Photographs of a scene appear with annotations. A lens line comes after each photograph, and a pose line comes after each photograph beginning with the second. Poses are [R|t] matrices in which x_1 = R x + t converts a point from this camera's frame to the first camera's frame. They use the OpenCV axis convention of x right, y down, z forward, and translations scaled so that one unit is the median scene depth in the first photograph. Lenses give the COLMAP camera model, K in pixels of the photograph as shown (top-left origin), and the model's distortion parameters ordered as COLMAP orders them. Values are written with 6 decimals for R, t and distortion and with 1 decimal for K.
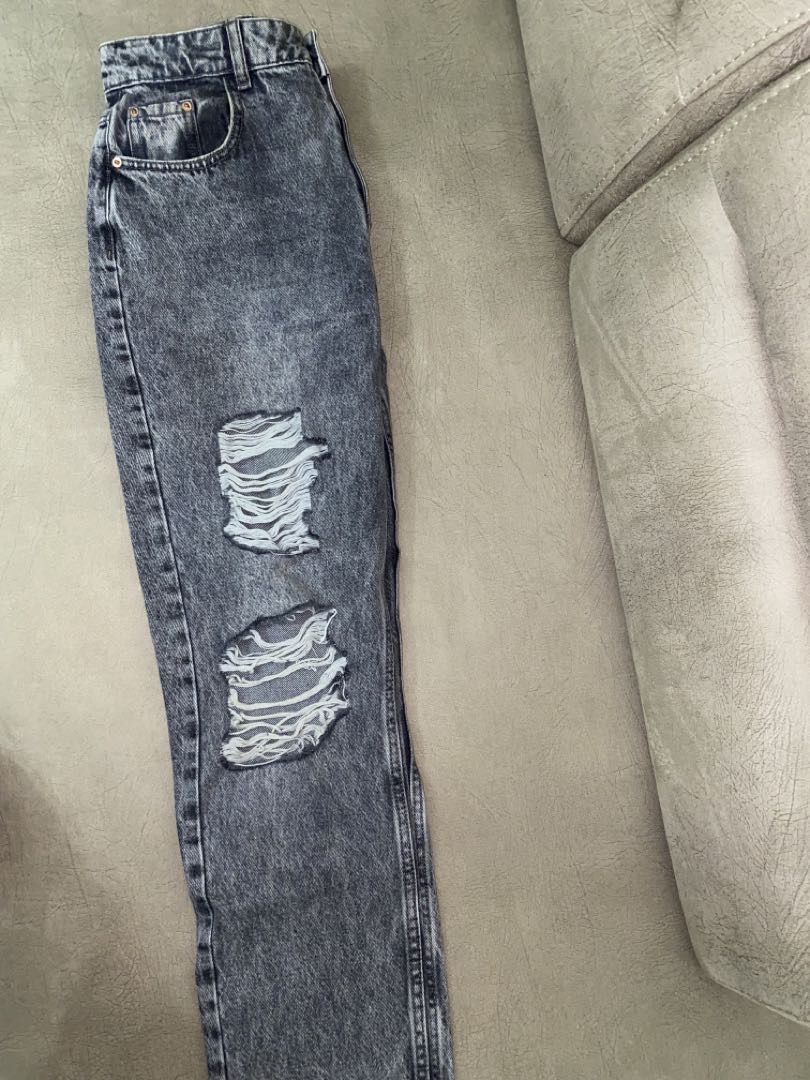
lens RADIAL K [[832.5, 0, 406.8], [0, 832.5, 544.1], [0, 0, 1]] dist [0.024166, -0.015312]
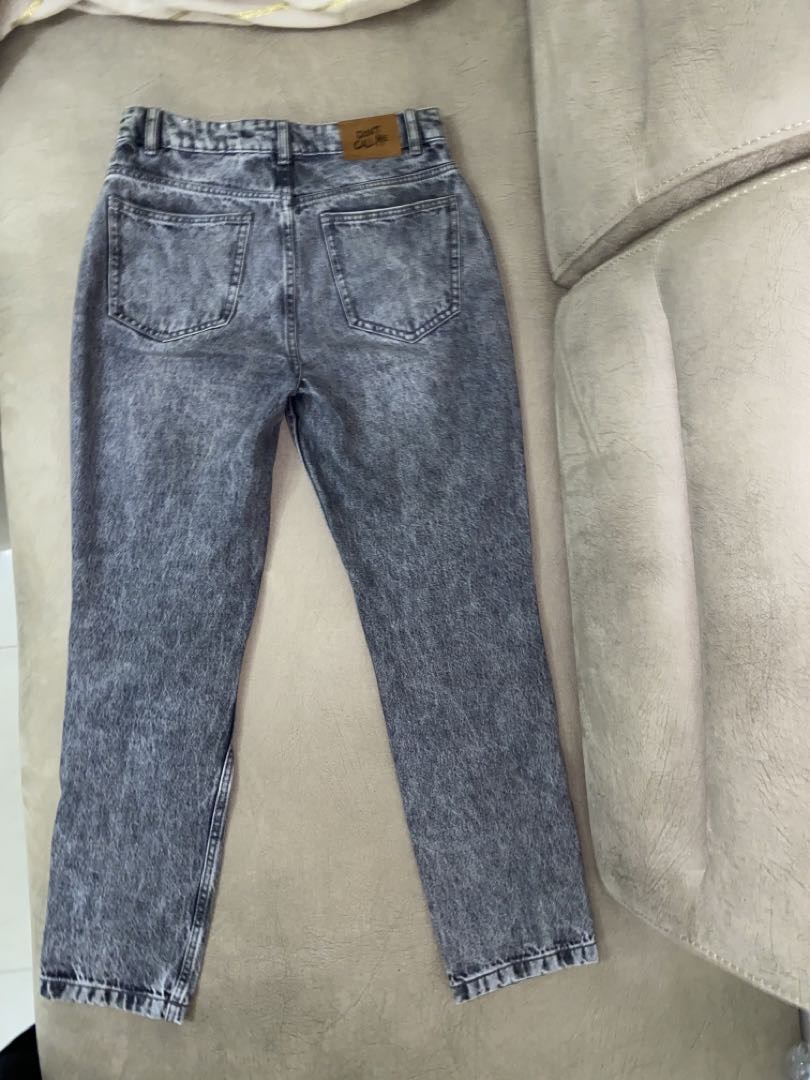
lens RADIAL K [[832.5, 0, 409.0], [0, 832.5, 546.9], [0, 0, 1]] dist [0.024166, -0.015312]
pose [[0.994506, 0.077925, -0.069889, 0.109820], [-0.070772, 0.992511, 0.099568, -0.115030], [0.077124, -0.094074, 0.992573, -0.249732]]
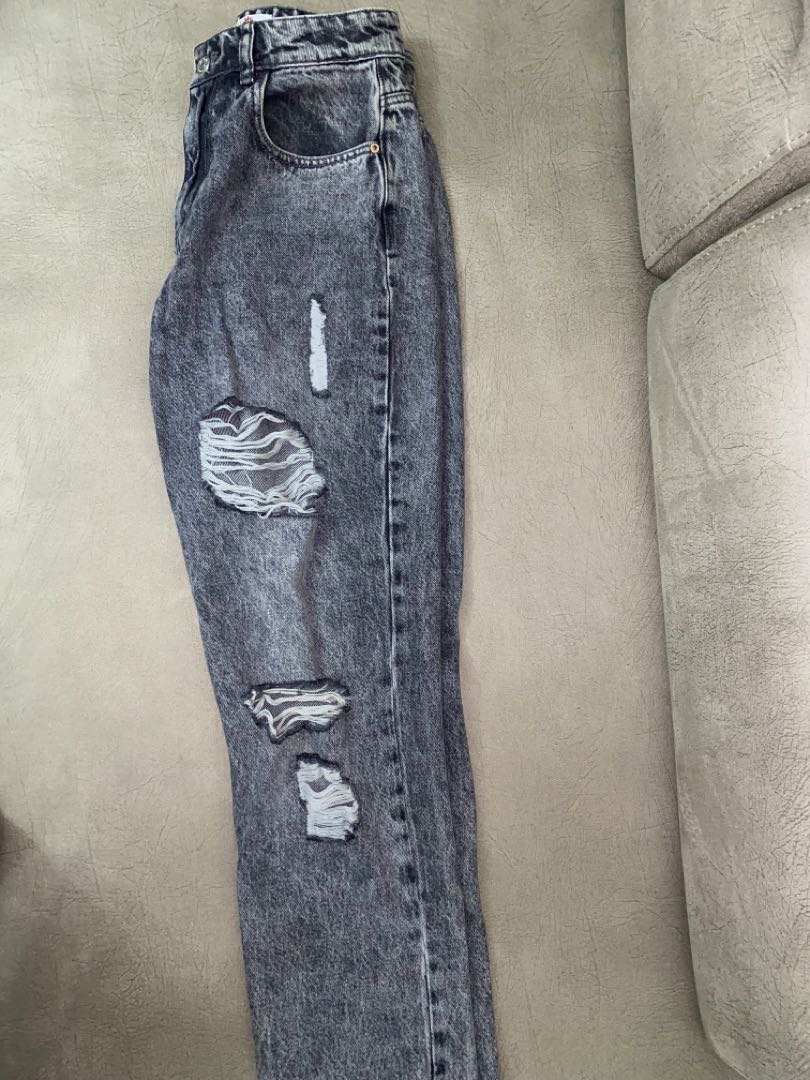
lens RADIAL K [[832.5, 0, 404.2], [0, 832.5, 544.5], [0, 0, 1]] dist [0.024166, -0.015312]
pose [[0.992267, 0.101331, -0.071678, 0.013492], [-0.098869, 0.994408, 0.037108, -0.071102], [0.075037, -0.029734, 0.996737, 0.019492]]
